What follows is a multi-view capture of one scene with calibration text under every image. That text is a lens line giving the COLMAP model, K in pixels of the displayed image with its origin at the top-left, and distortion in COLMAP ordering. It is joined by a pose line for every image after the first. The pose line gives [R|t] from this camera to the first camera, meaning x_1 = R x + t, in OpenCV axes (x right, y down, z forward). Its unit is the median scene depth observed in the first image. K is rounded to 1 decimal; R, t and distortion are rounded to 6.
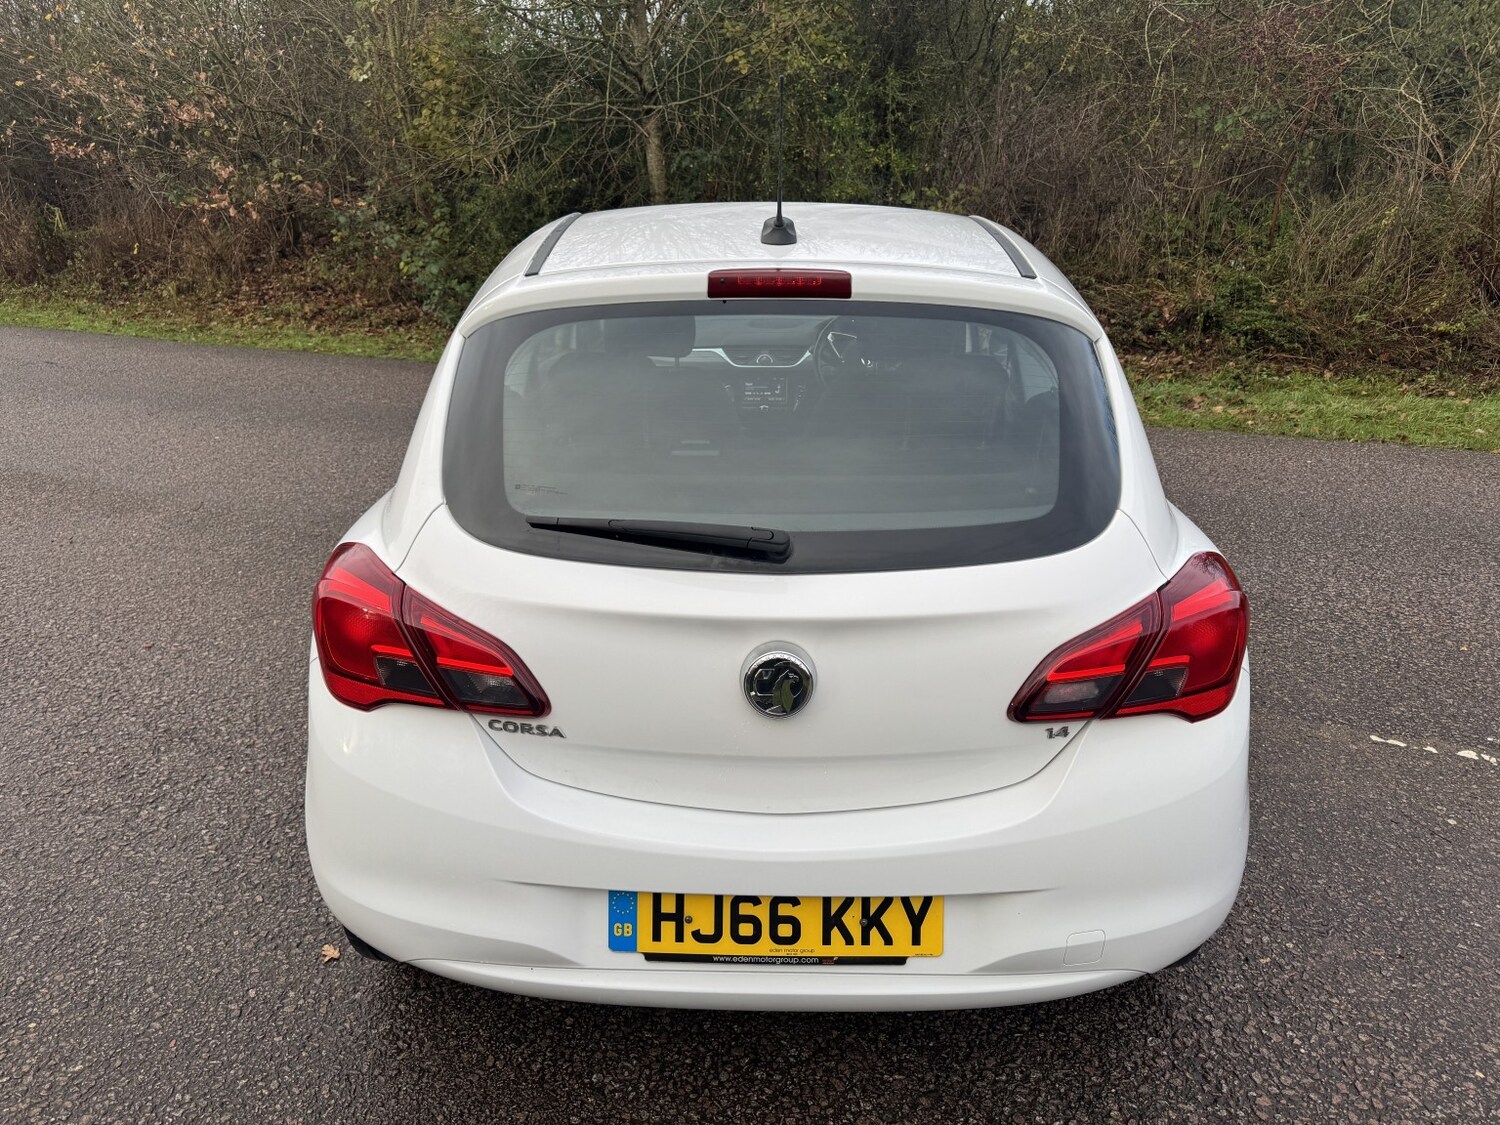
lens RADIAL K [[1063.9, 0, 748.0], [0, 1063.9, 556.6], [0, 0, 1]] dist [0.018365, -0.022164]
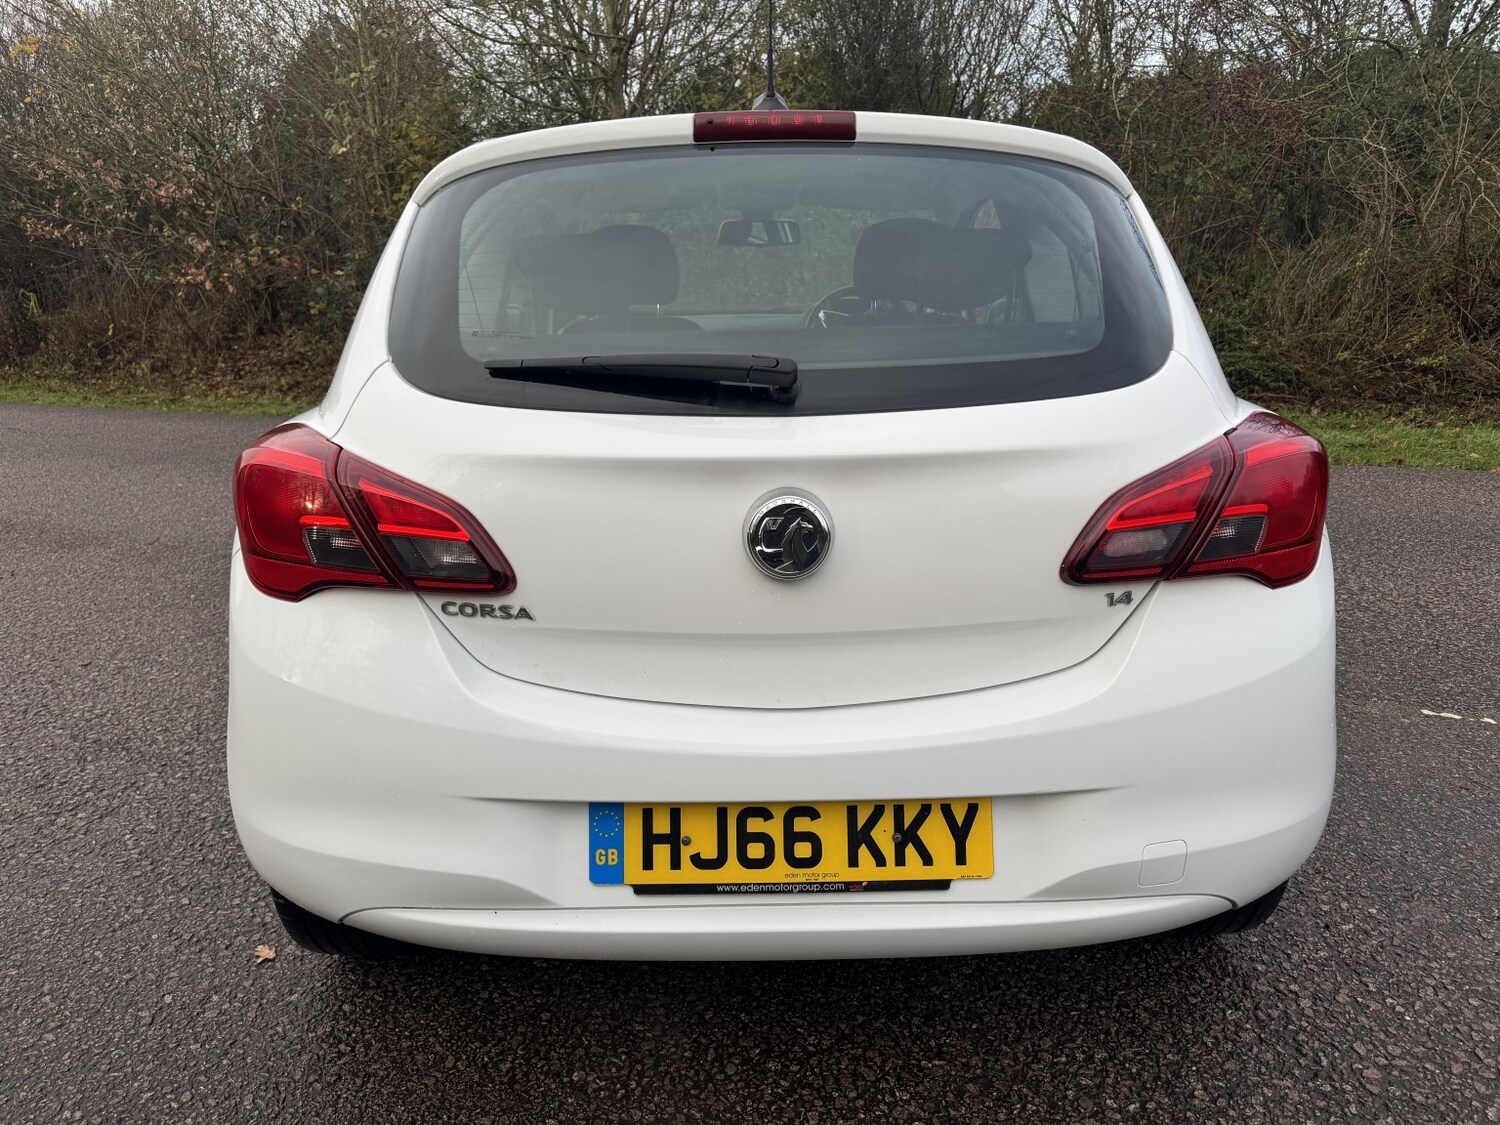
lens RADIAL K [[1058.0, 0, 755.7], [0, 1058.0, 565.7], [0, 0, 1]] dist [0.013475, -0.015898]
pose [[0.999477, -0.022572, 0.023163, -0.012145], [0.024580, 0.995598, -0.090451, 0.155453], [-0.021019, 0.090973, 0.995632, 0.124880]]
